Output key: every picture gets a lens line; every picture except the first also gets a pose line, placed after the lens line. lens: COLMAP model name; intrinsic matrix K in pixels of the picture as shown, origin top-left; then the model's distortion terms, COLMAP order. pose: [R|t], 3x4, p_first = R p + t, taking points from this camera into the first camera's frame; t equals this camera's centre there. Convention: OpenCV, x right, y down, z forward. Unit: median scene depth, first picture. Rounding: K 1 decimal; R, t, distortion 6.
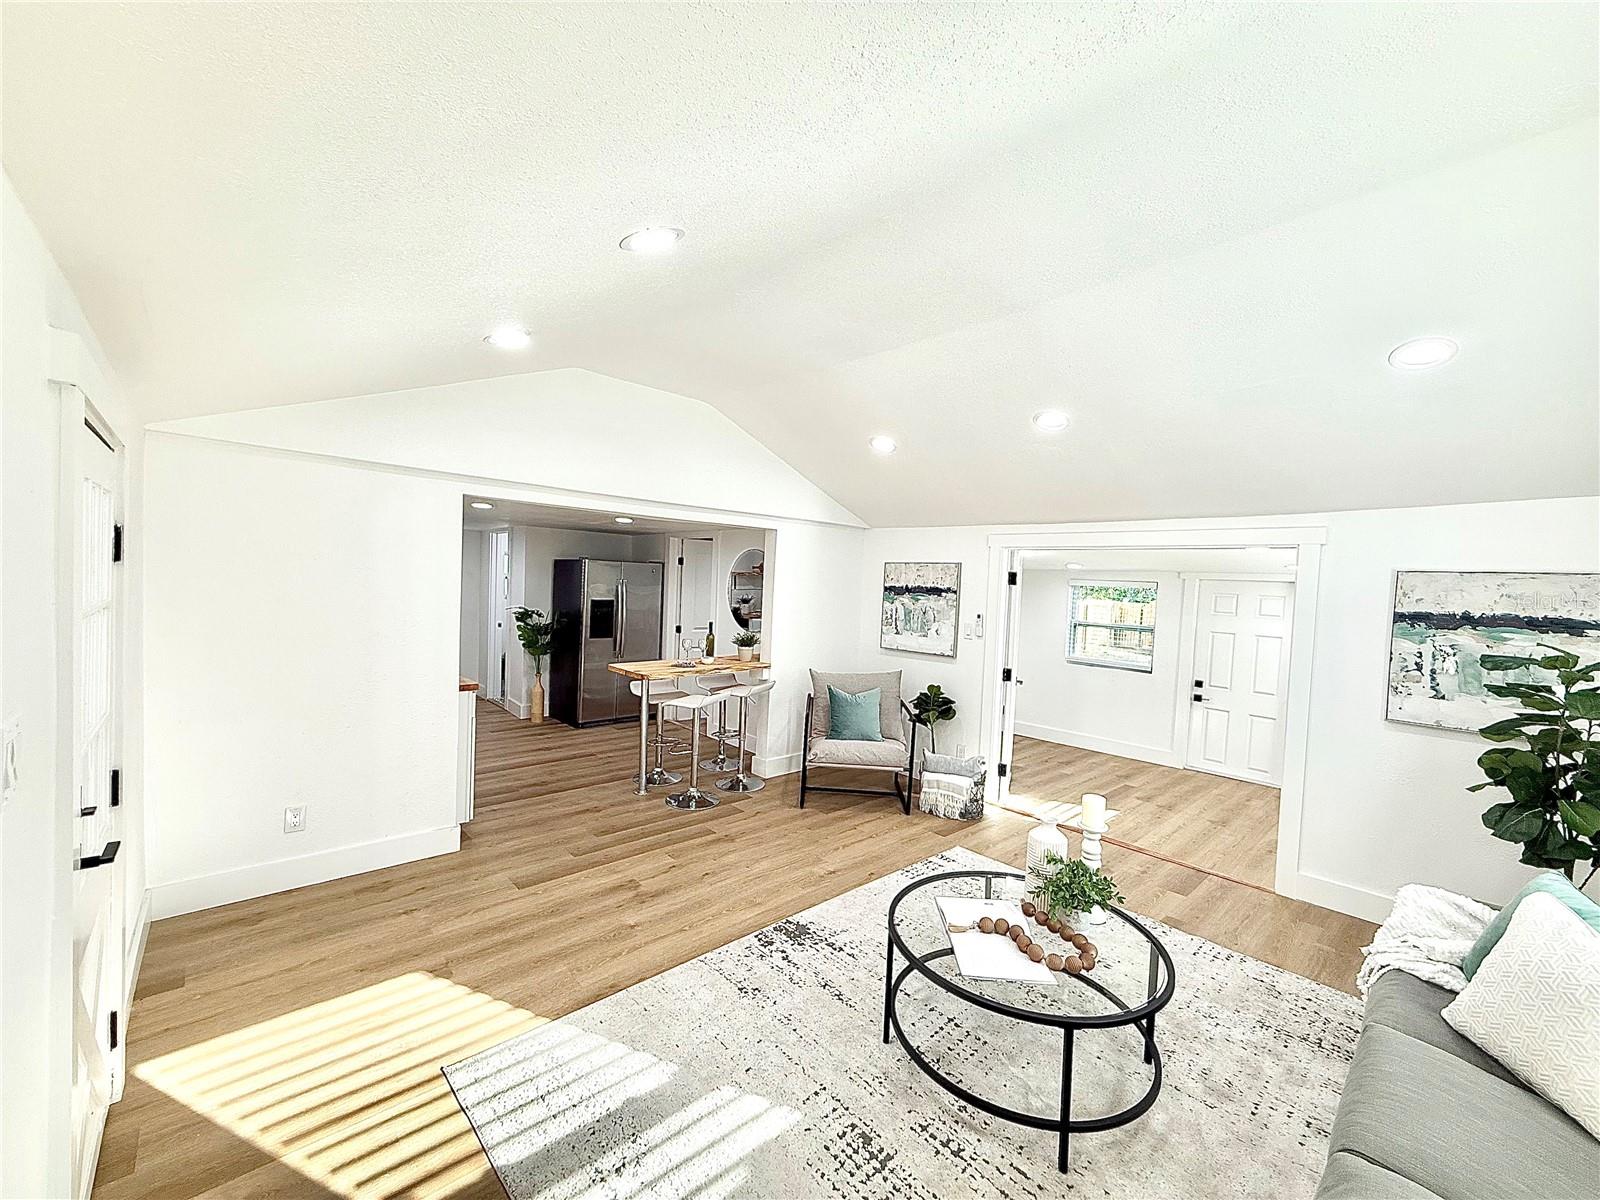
lens RADIAL K [[630.4, 0, 788.4], [0, 630.4, 598.5], [0, 0, 1]] dist [-0.023587, 0.000028]
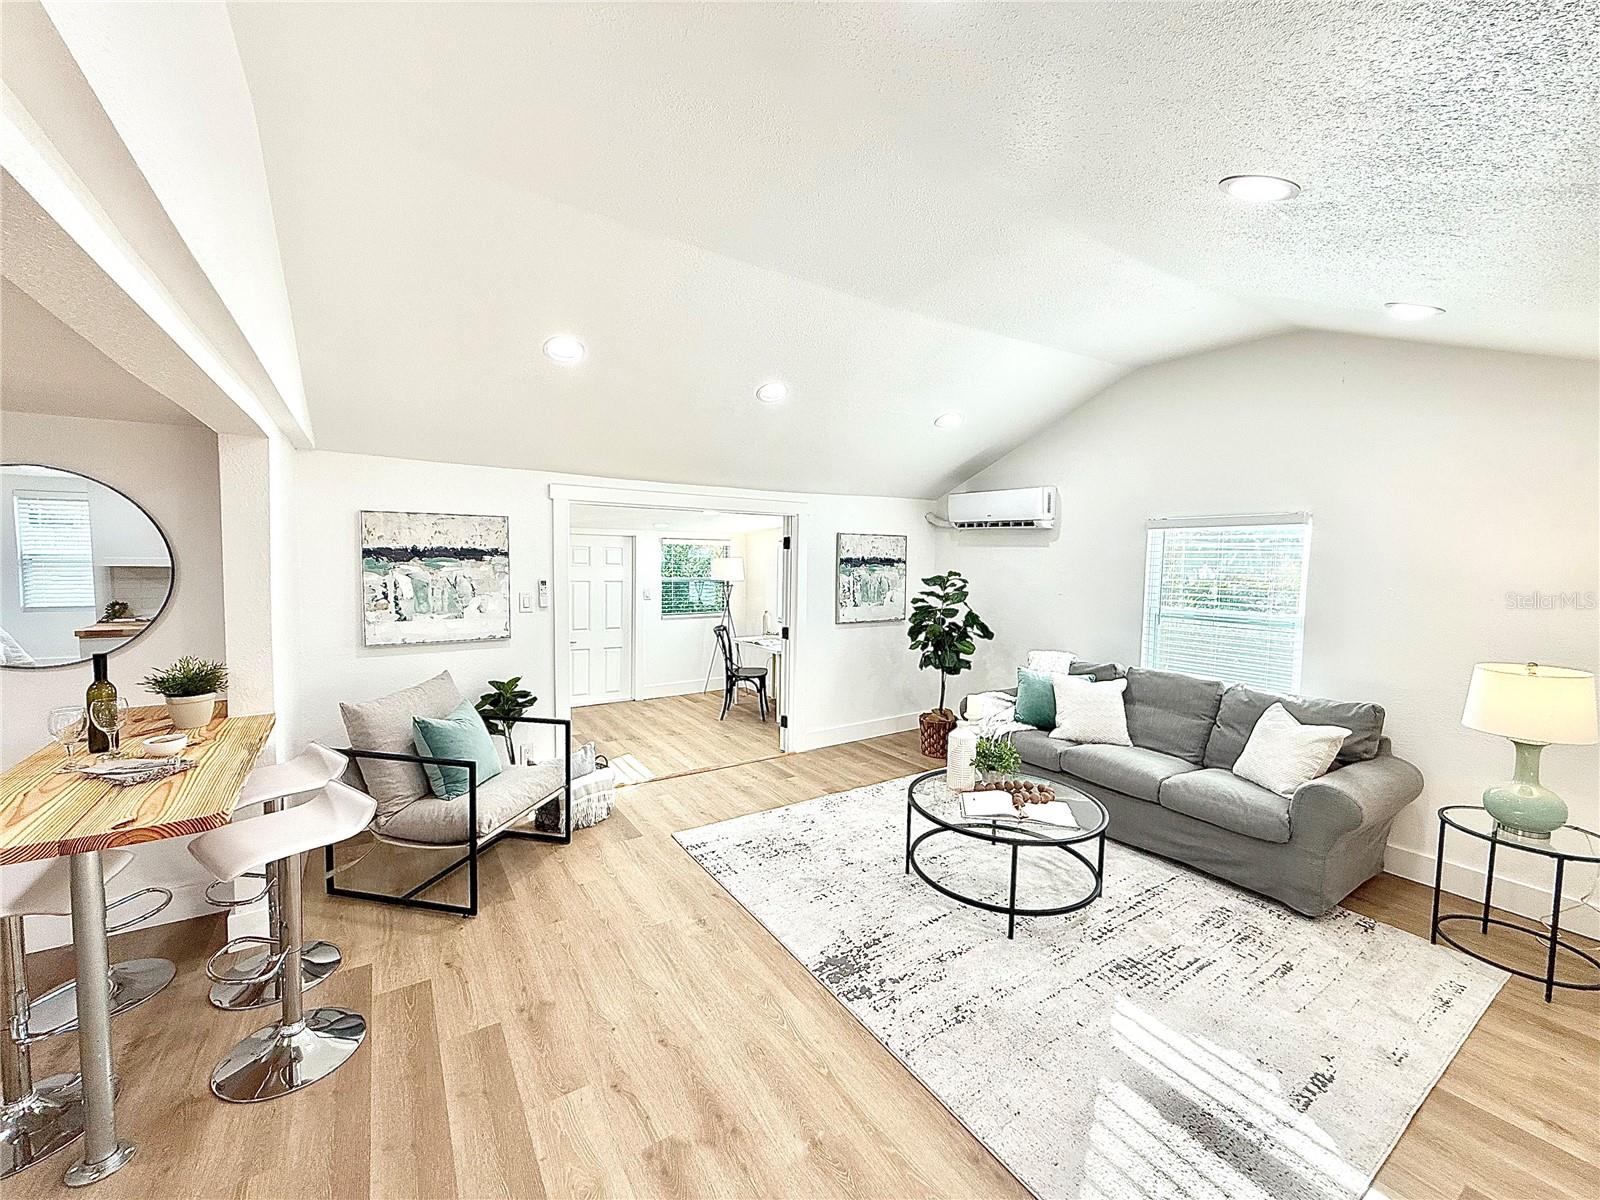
lens RADIAL K [[640.9, 0, 797.5], [0, 640.9, 596.0], [0, 0, 1]] dist [0.000701, 0.000049]
pose [[0.156425, -0.105805, 0.982006, -0.454916], [0.013840, 0.994383, 0.104933, -0.036877], [-0.987593, -0.002824, 0.157011, 0.521359]]
